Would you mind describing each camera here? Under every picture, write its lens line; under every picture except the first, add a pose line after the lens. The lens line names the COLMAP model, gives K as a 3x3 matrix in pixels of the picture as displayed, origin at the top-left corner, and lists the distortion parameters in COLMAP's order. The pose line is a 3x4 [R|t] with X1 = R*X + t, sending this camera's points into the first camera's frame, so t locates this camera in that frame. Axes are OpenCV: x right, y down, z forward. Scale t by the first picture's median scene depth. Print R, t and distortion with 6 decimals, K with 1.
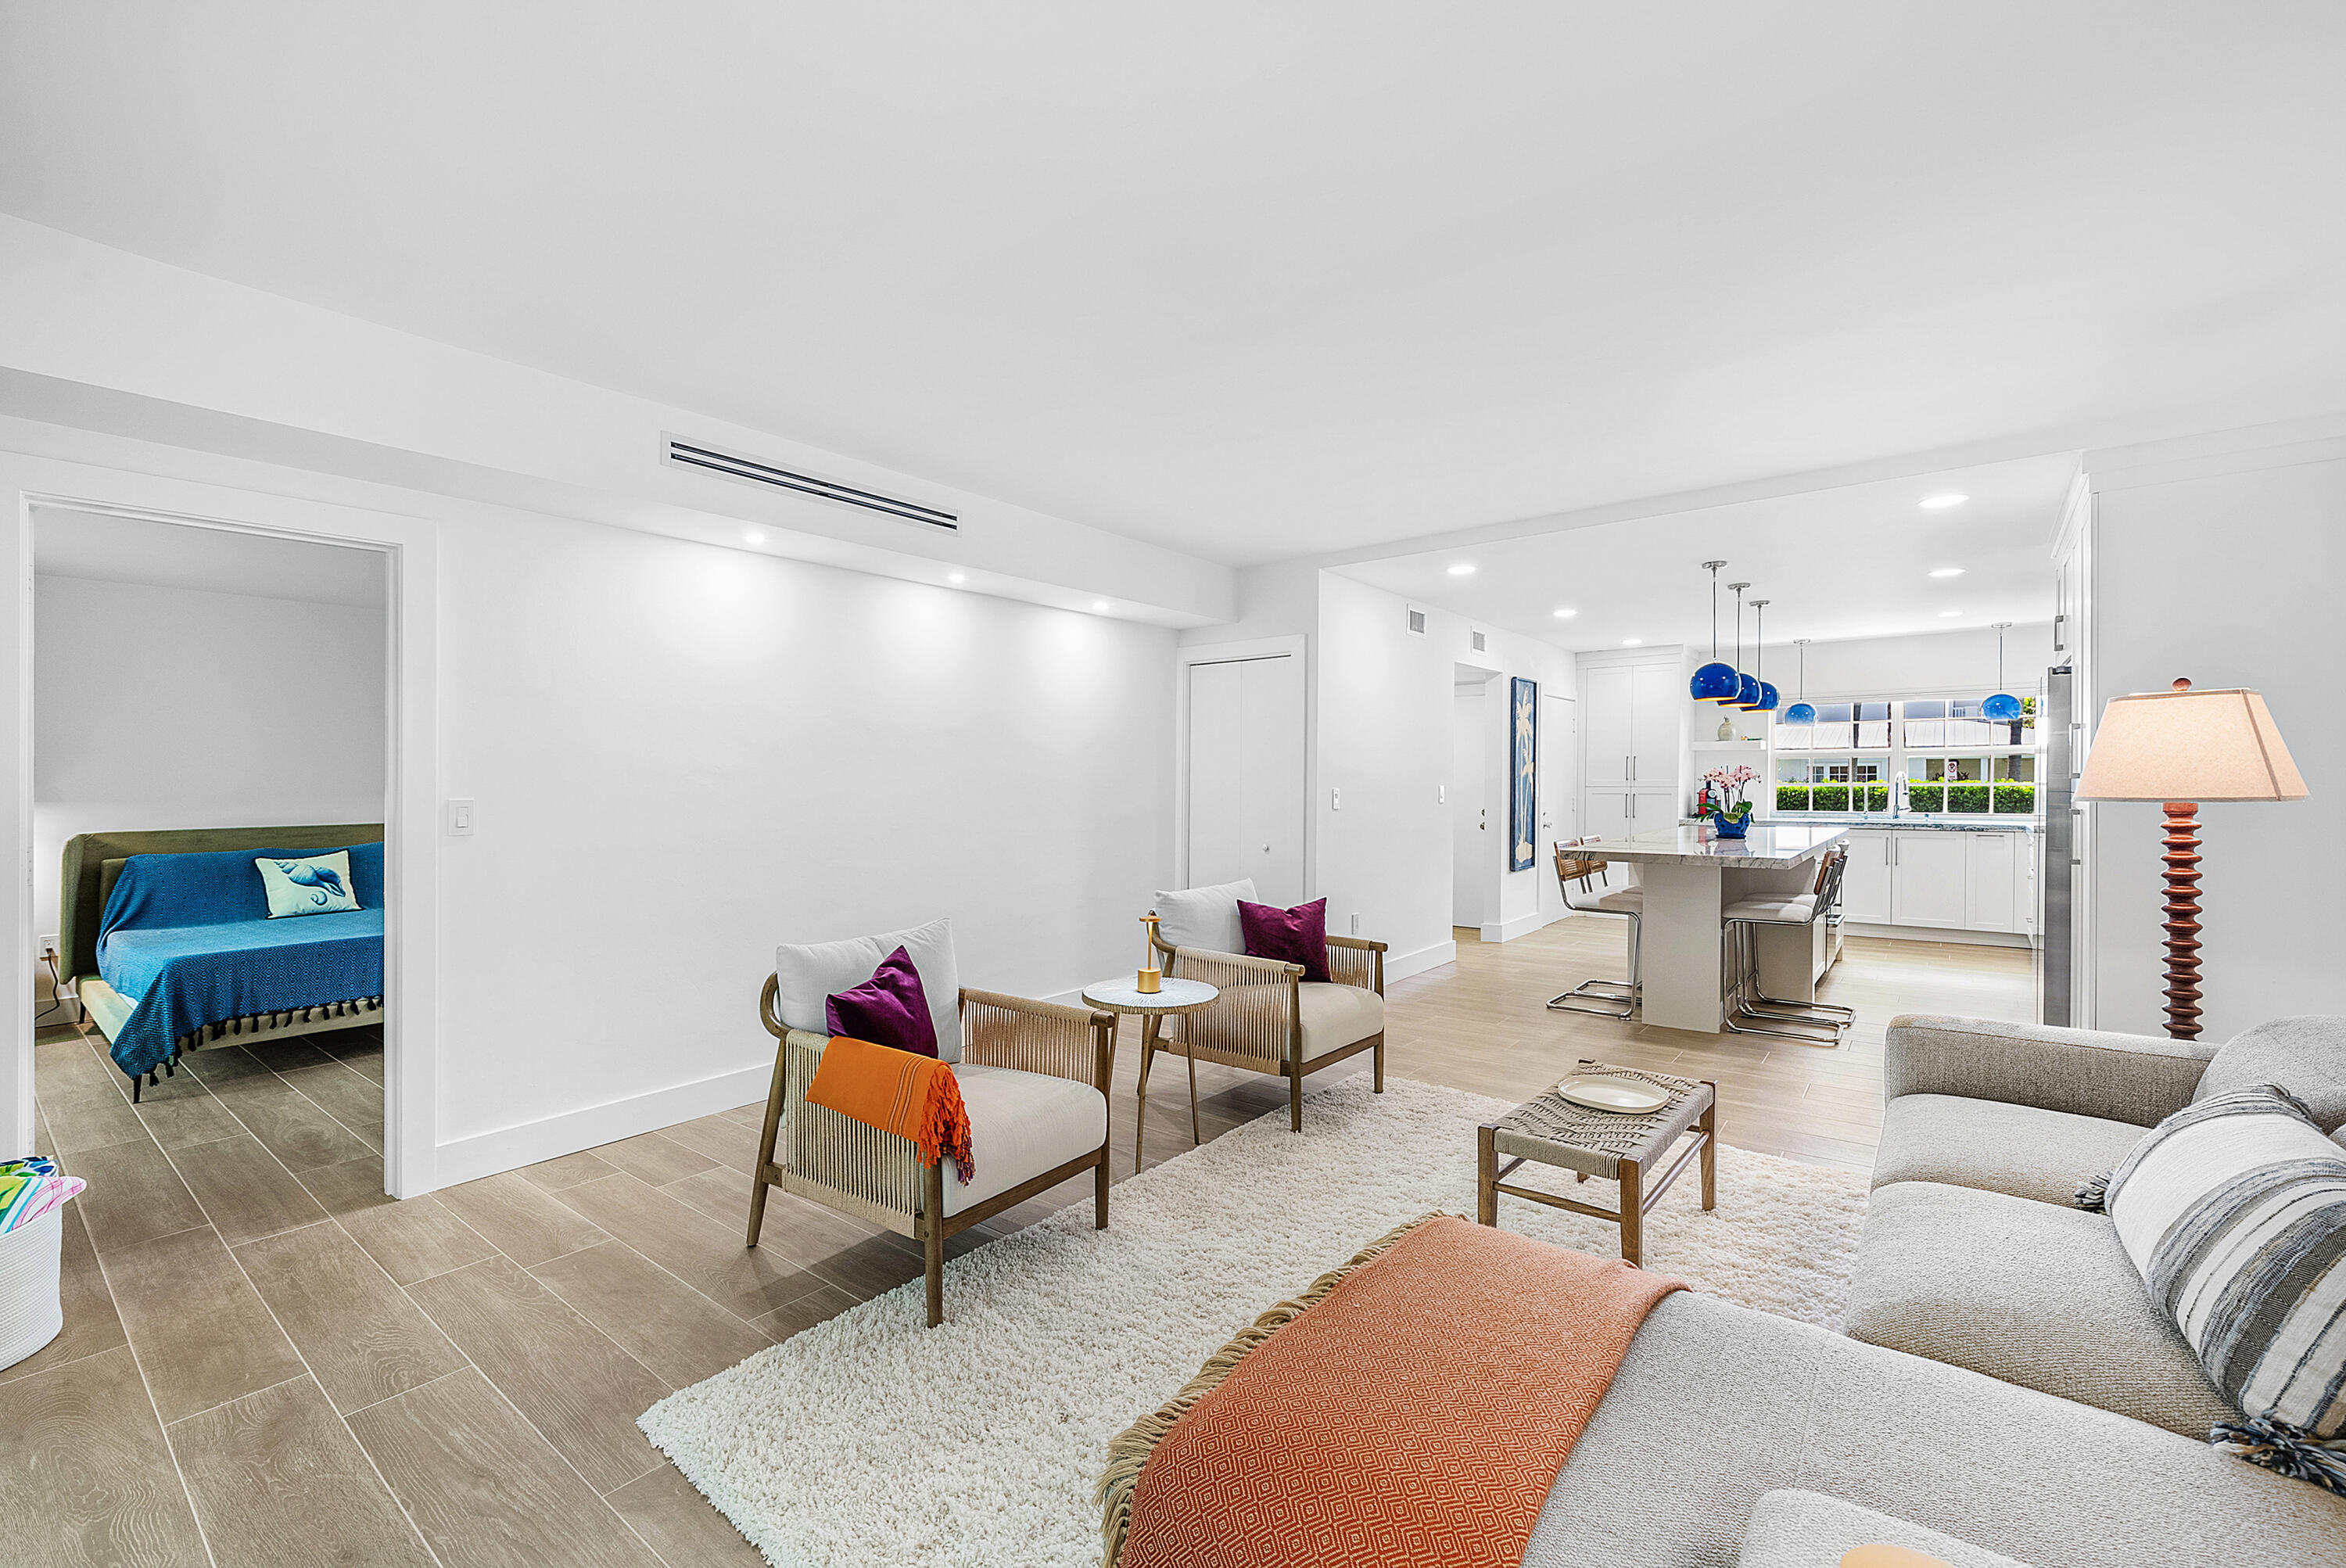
lens RADIAL K [[1004.0, 0, 1152.3], [0, 1004.0, 793.0], [0, 0, 1]] dist [0.004216, -0.000160]
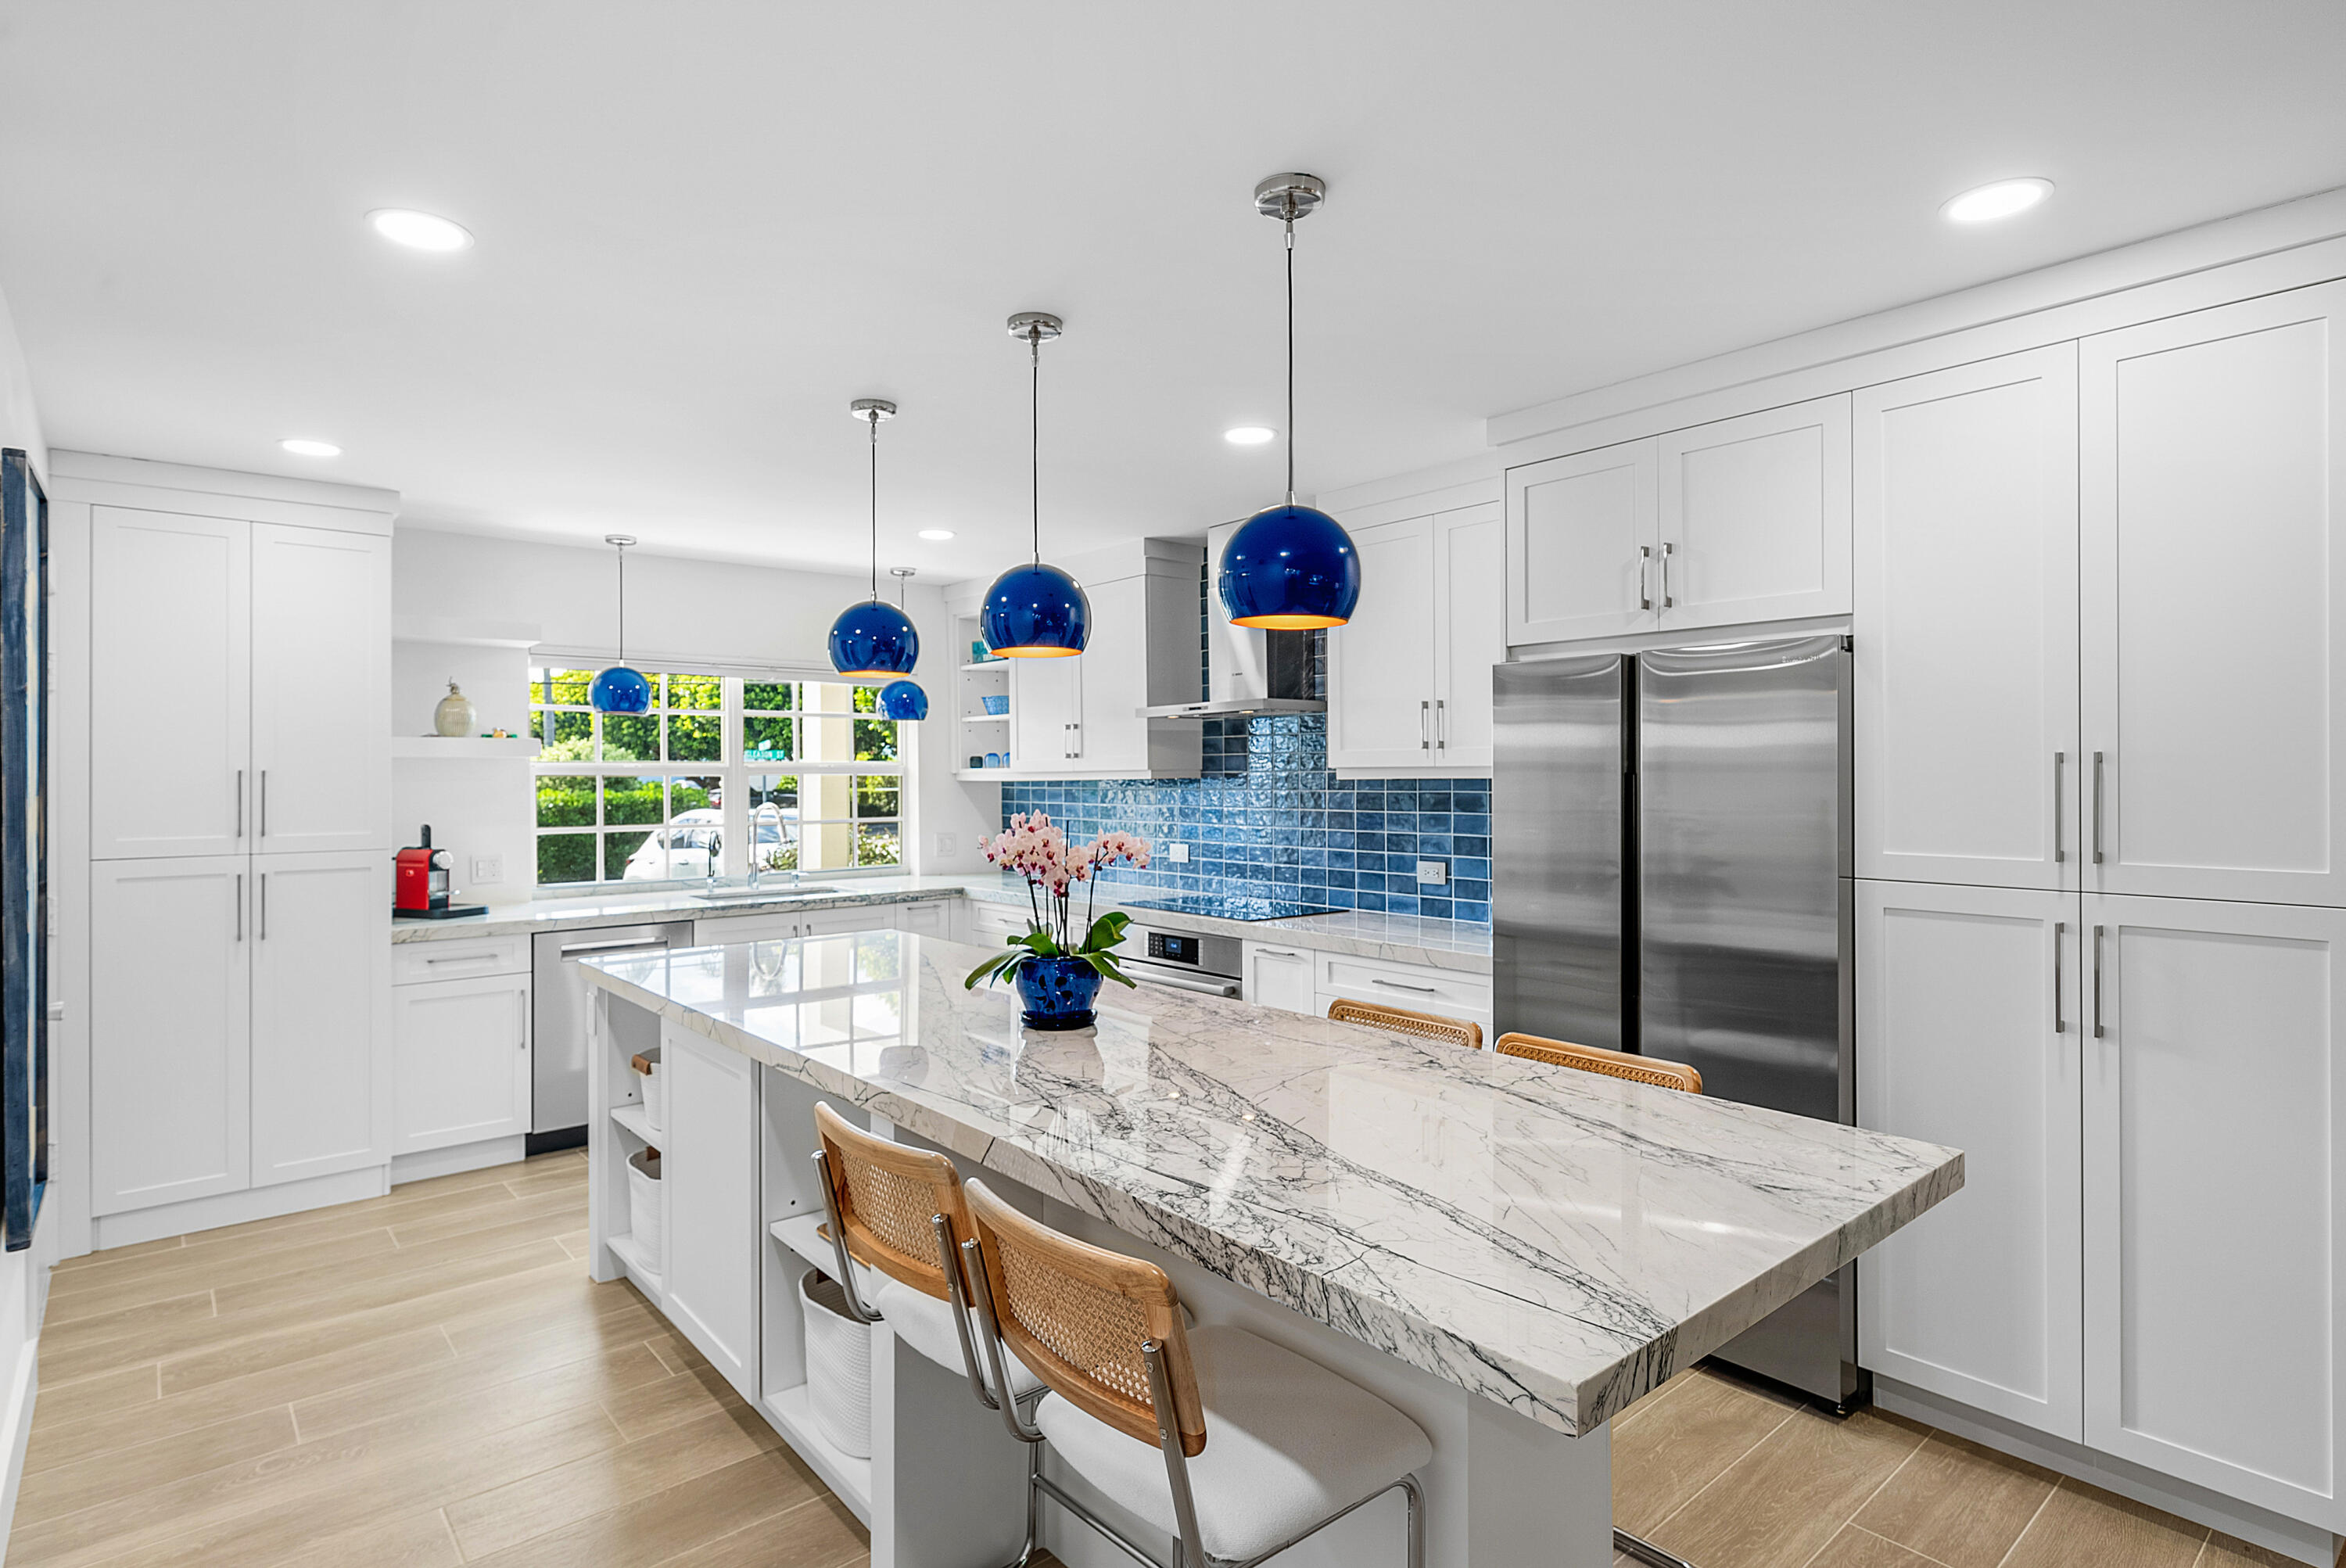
lens RADIAL K [[1184.2, 0, 1178.9], [0, 1184.2, 762.2], [0, 0, 1]] dist [0.007696, -0.001229]
pose [[0.177355, 0.012366, 0.984069, 0.235019], [0.015924, 0.999754, -0.015433, -0.057004], [-0.984018, 0.018407, 0.177115, 1.232818]]
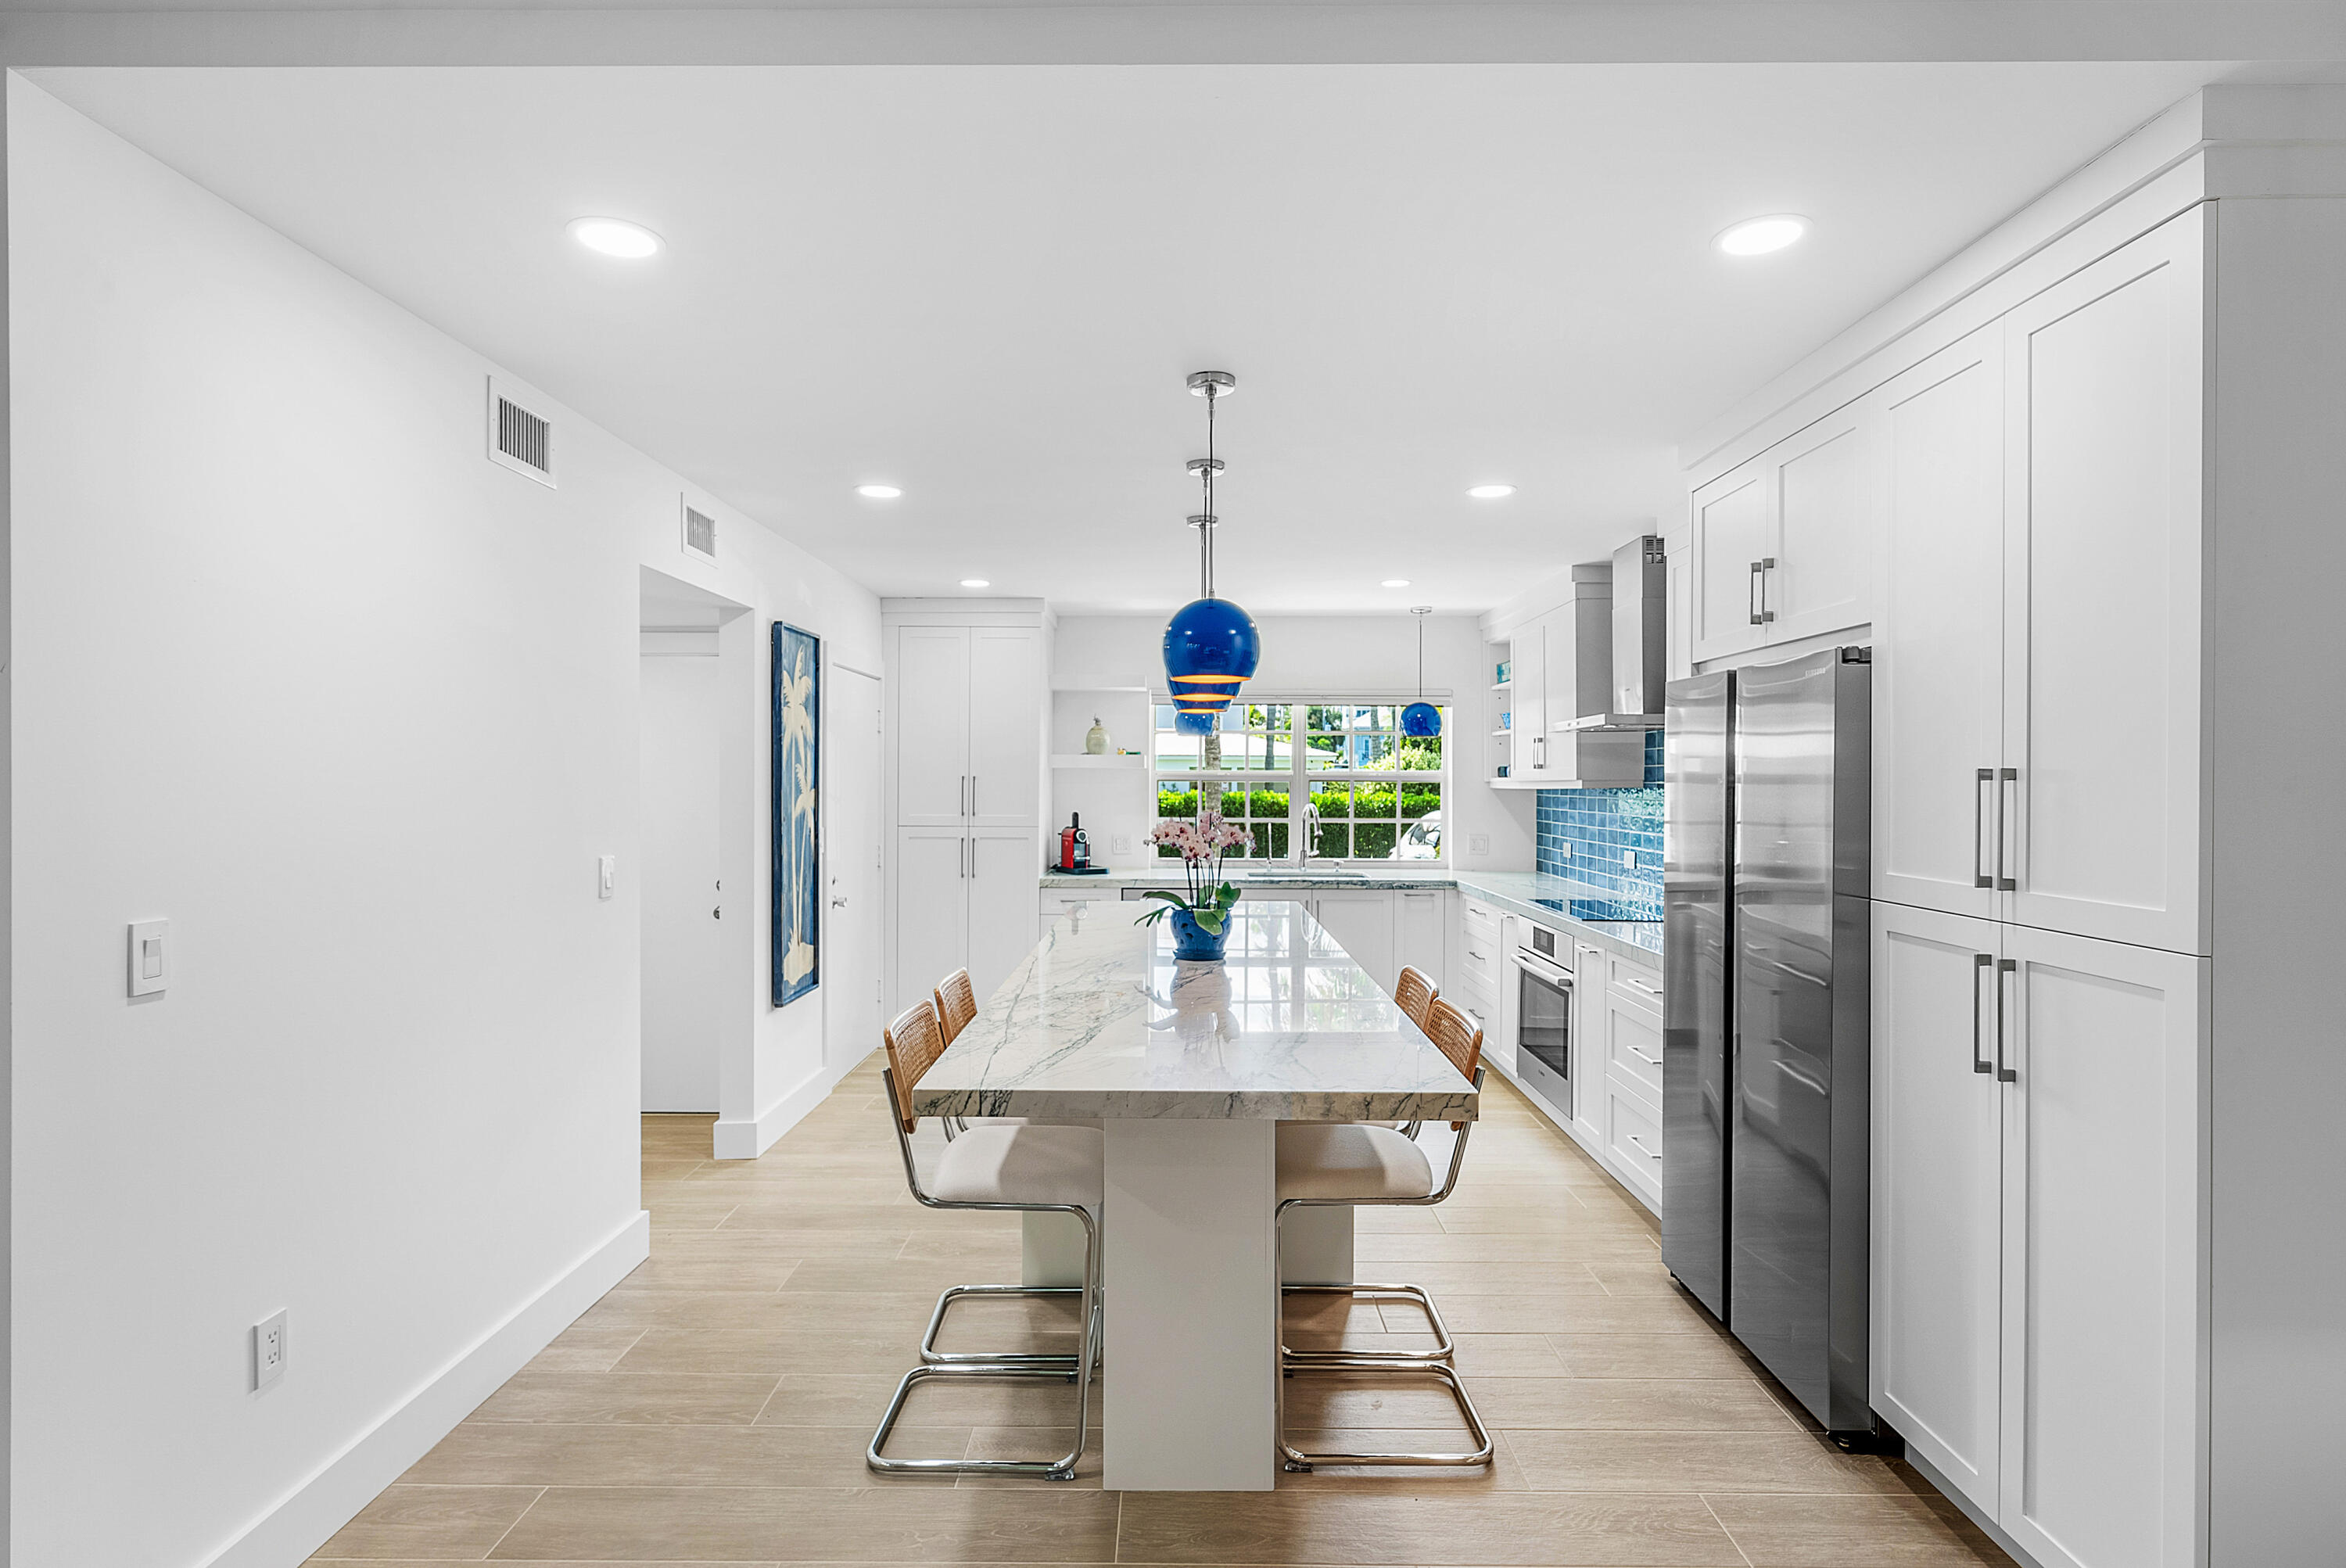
lens RADIAL K [[1184.2, 0, 1184.7], [0, 1184.2, 797.0], [0, 0, 1]] dist [0.007696, -0.001229]
pose [[0.778282, -0.002108, 0.627912, 0.266392], [0.000791, 0.999997, 0.002377, -0.053015], [-0.627915, -0.001354, 0.778281, 0.749270]]
